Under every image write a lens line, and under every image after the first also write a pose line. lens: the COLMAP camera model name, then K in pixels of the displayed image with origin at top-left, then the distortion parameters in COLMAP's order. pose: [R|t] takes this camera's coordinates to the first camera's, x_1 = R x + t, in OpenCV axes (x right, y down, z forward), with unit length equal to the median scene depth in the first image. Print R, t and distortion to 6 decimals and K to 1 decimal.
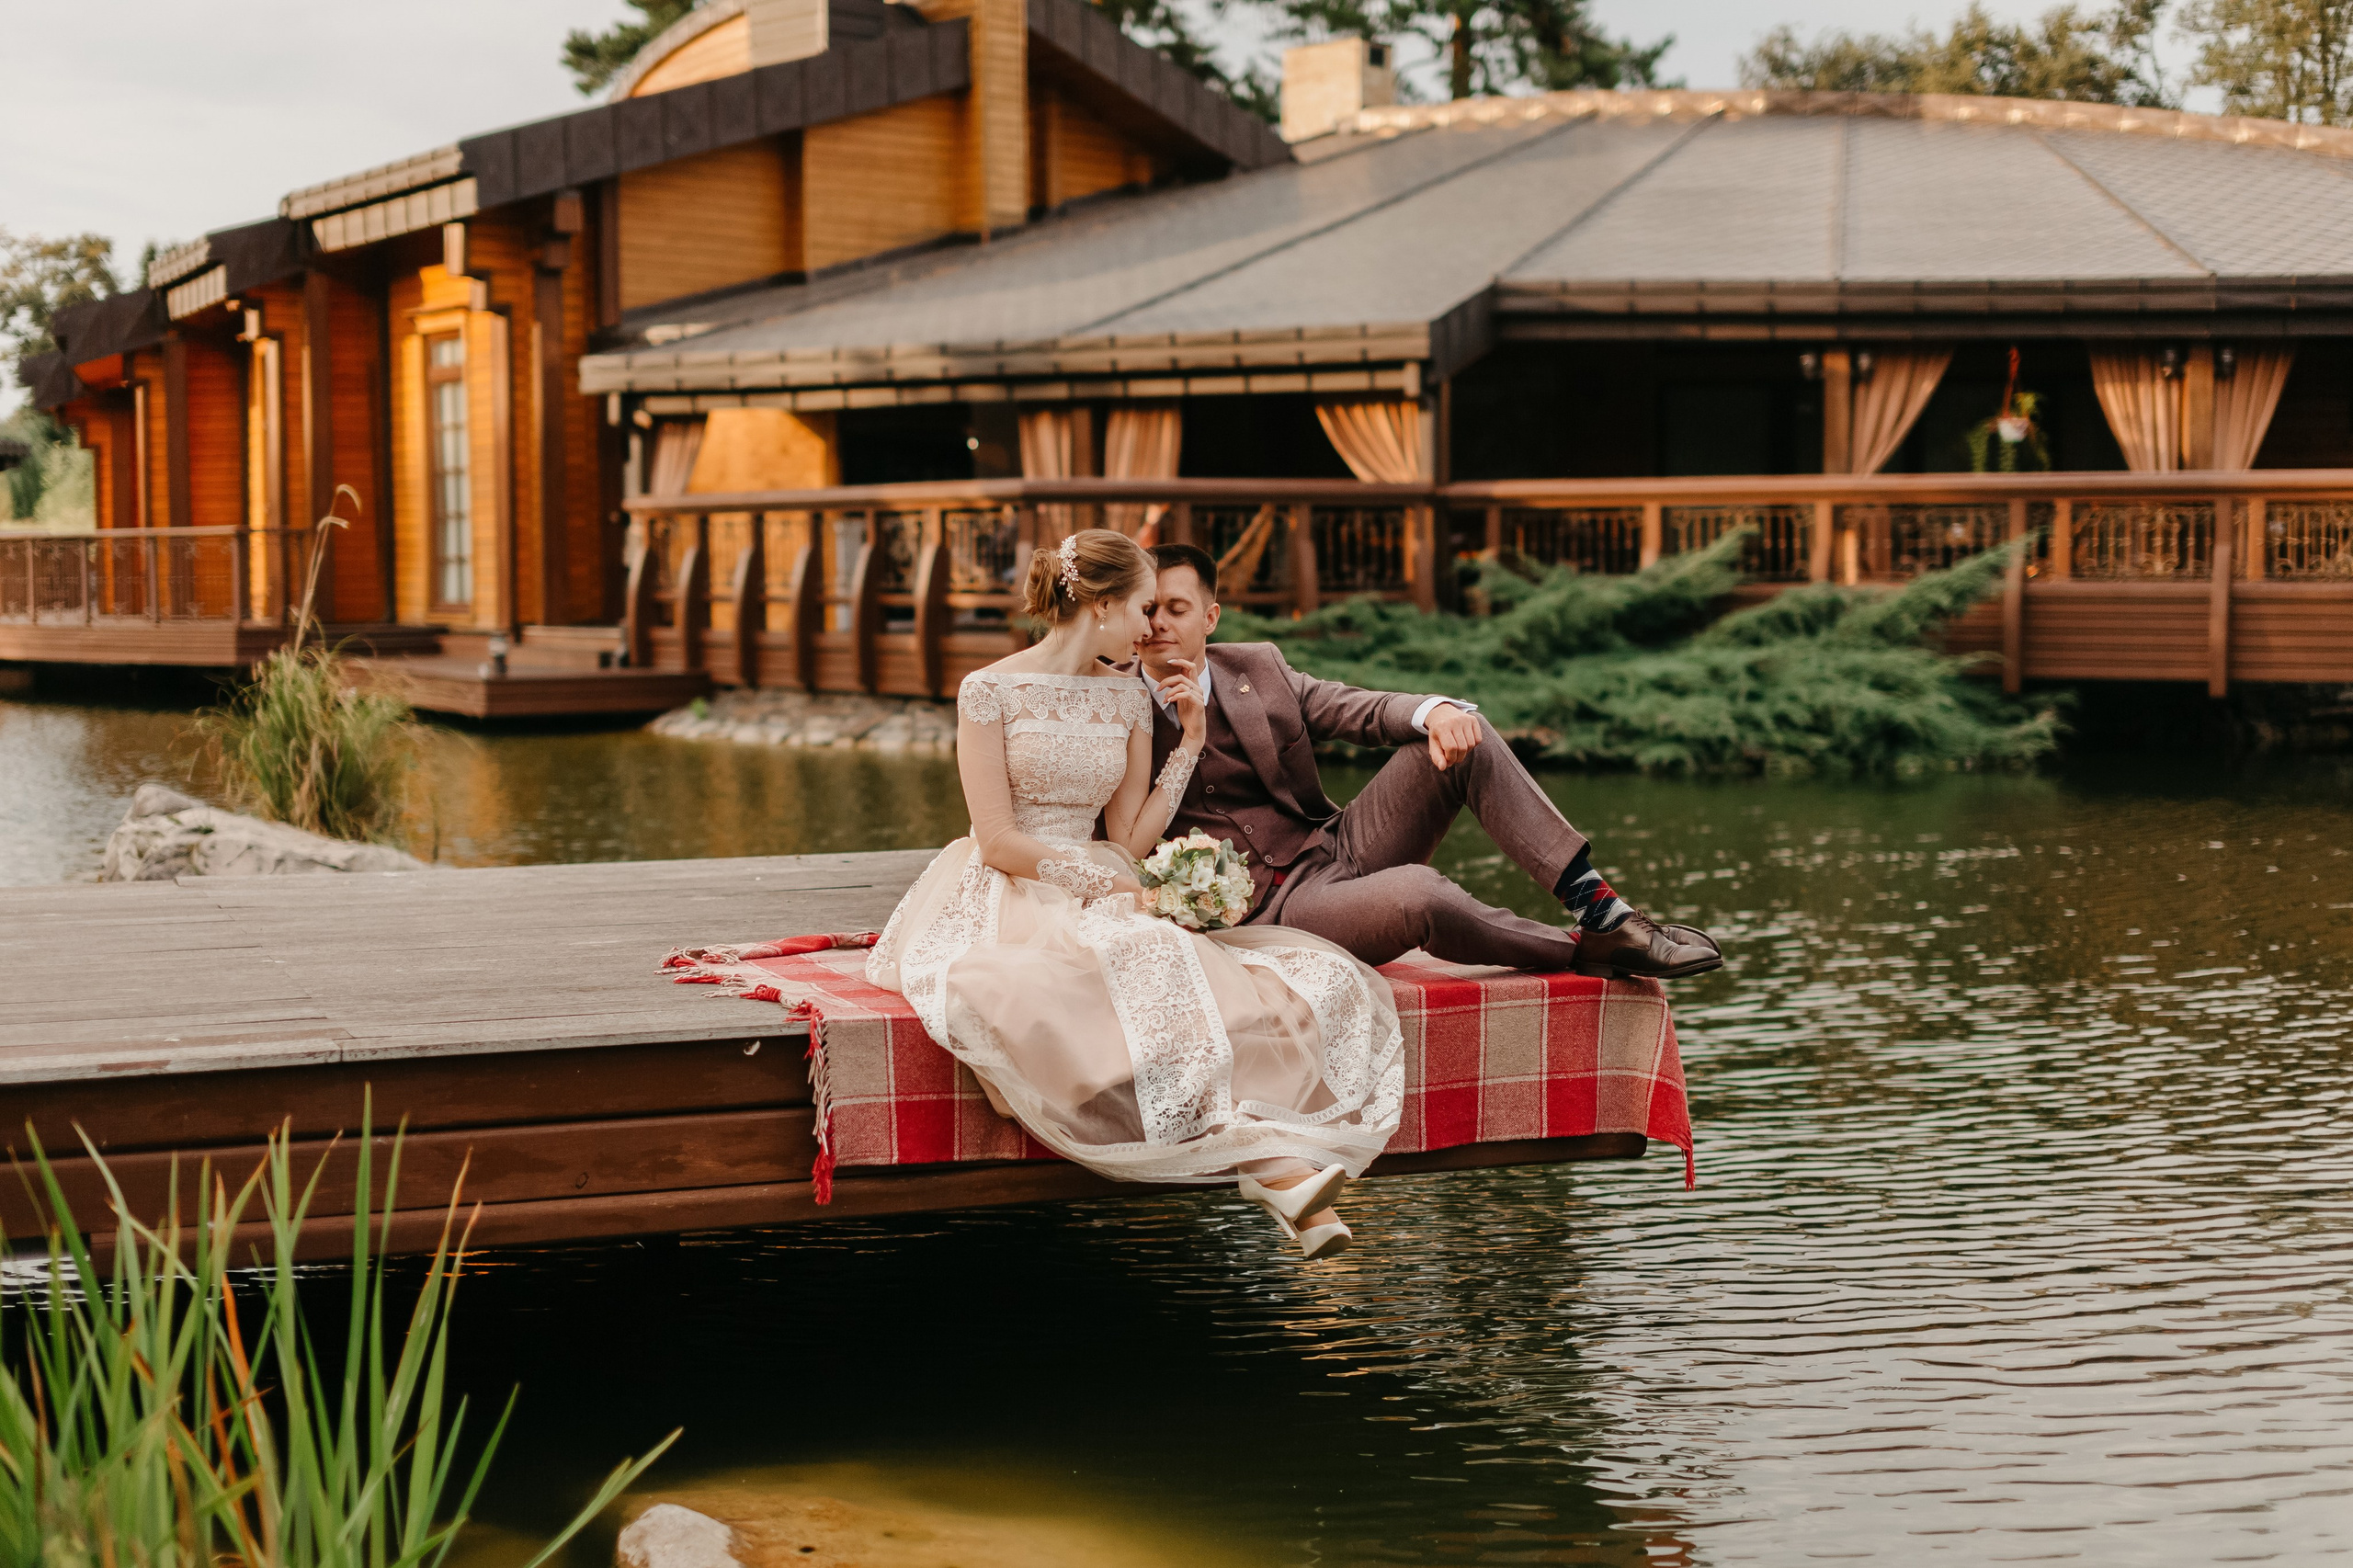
lens RADIAL K [[3205.0, 0, 1176.5], [0, 3205.0, 784.0], [0, 0, 1]] dist [0.017129, 0.029717]
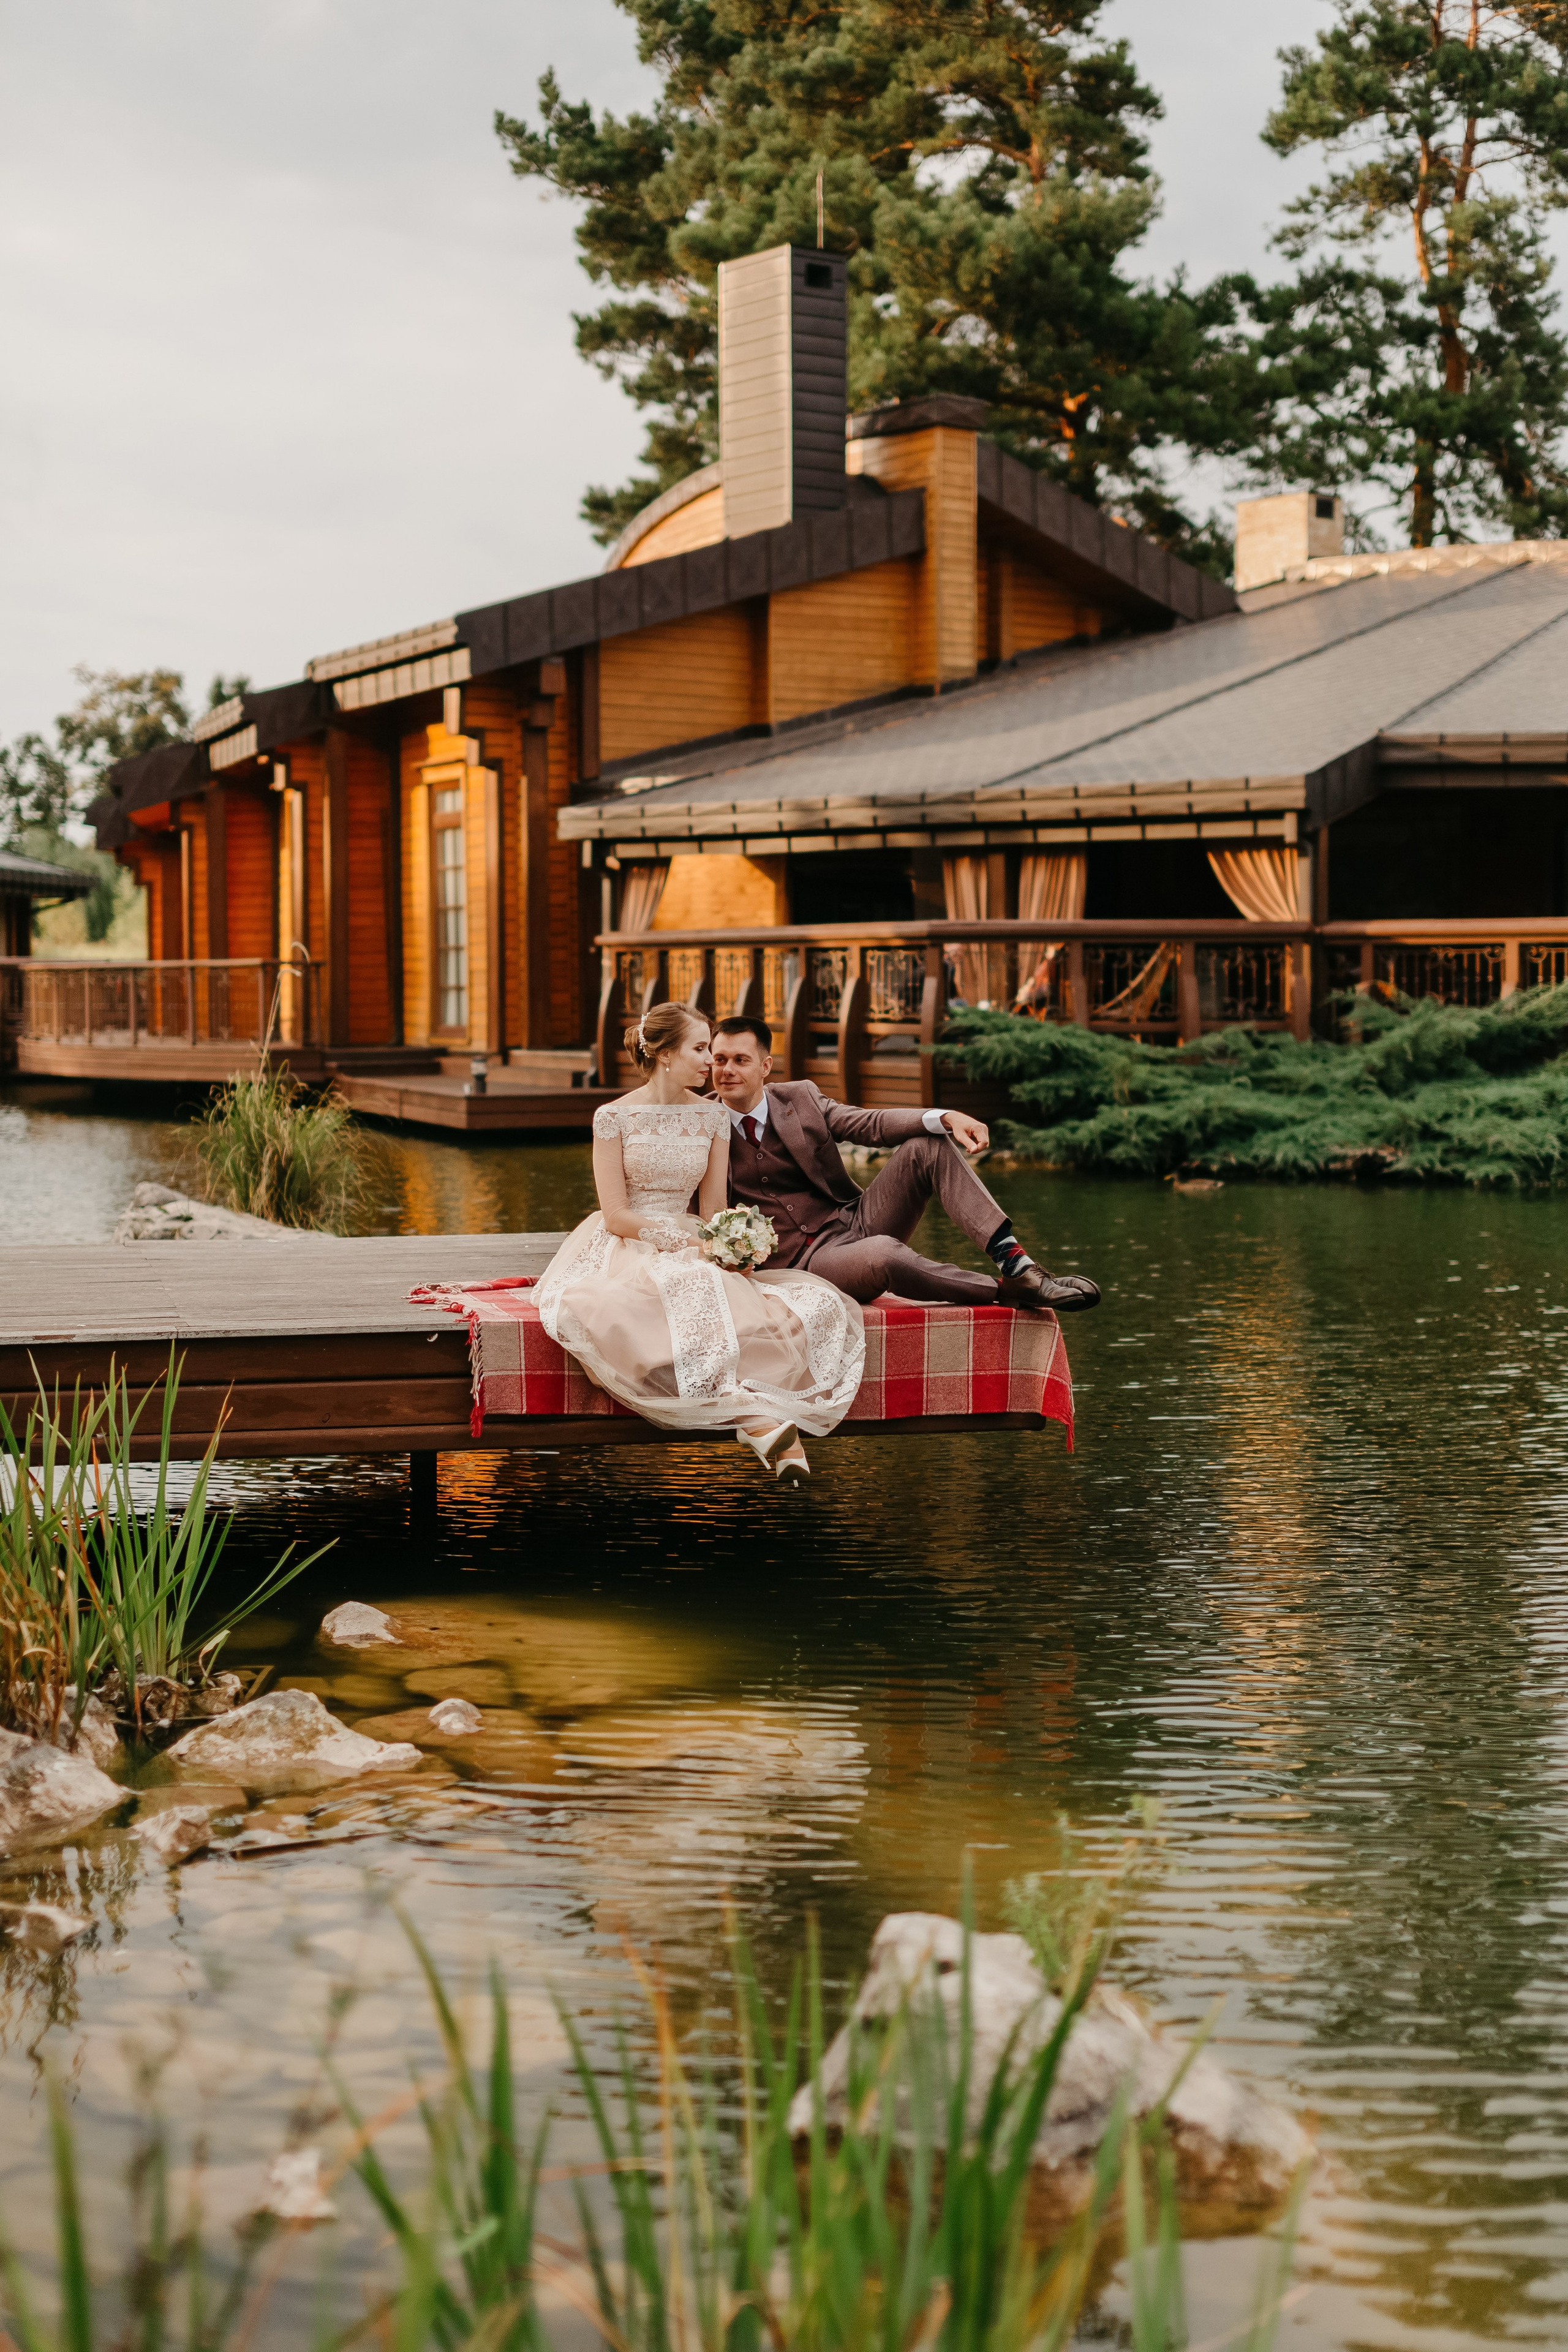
lens RADIAL K [[3203.7, 0, 784.0], [0, 3203.7, 1176.0], [0, 0, 1]] dist [0.017129, 0.029717]
pose [[0.990990, 0.008663, -0.133654, 0.044227], [-0.009689, 0.999928, -0.007032, 0.002010], [0.133583, 0.008263, 0.991003, -0.097096]]
